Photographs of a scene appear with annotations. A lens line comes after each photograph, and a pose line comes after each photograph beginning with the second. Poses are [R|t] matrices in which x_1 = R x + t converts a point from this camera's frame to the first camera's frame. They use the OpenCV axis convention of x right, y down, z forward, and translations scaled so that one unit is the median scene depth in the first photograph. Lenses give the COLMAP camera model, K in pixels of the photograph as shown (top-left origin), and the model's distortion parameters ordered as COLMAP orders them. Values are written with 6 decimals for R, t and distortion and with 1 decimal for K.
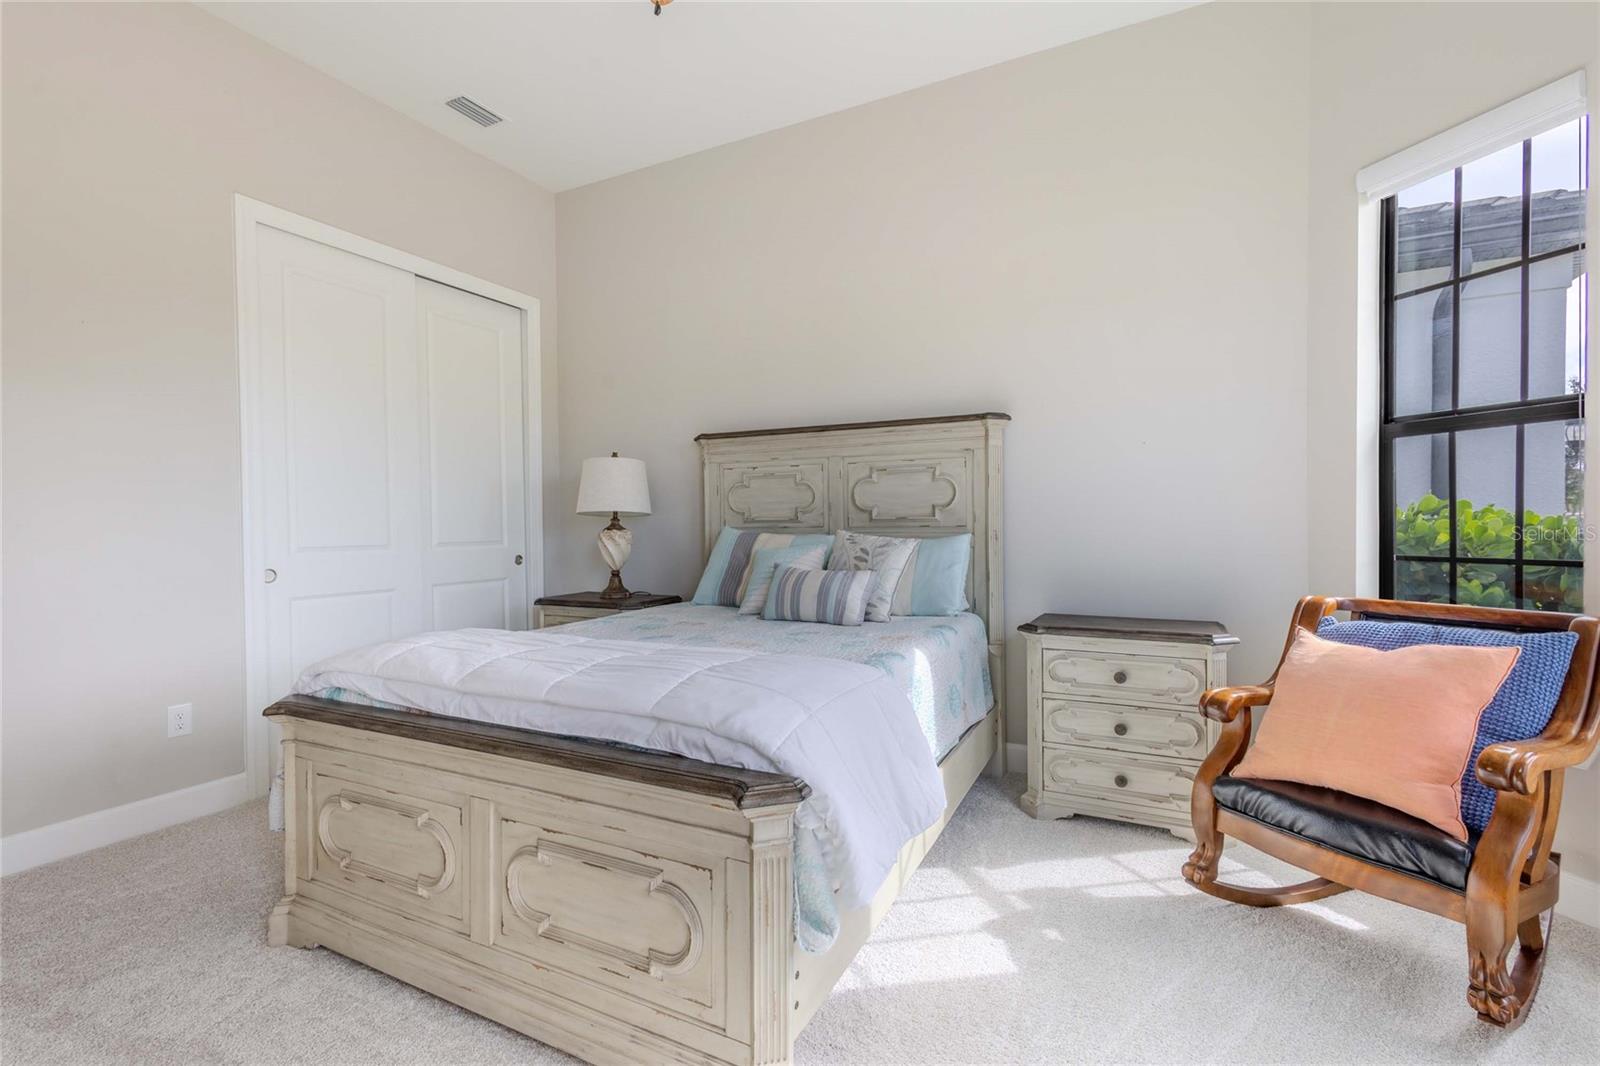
lens RADIAL K [[736.2, 0, 800.0], [0, 736.2, 527.0], [0, 0, 1]] dist [0.003306, 0.000135]
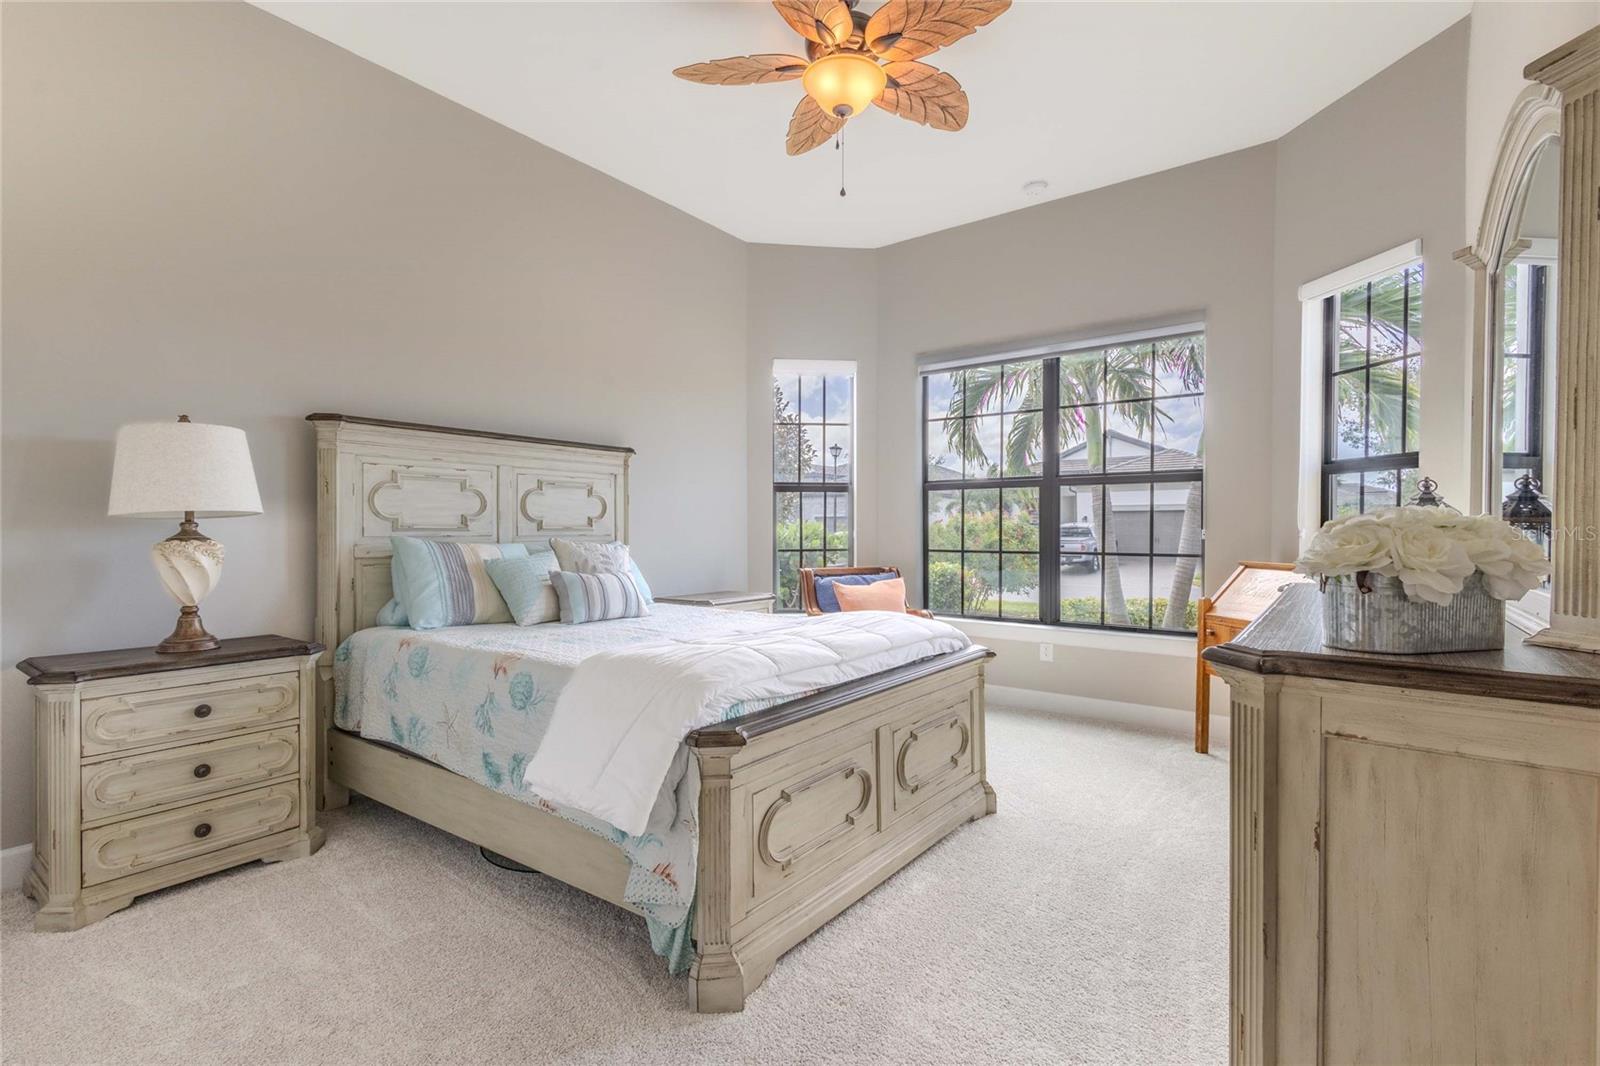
lens RADIAL K [[736.2, 0, 802.8], [0, 736.2, 539.7], [0, 0, 1]] dist [0.003306, 0.000135]
pose [[0.159611, -0.003583, 0.987174, -0.784185], [0.004805, 0.999984, 0.002853, 0.003921], [-0.987168, 0.004288, 0.159625, 0.392346]]
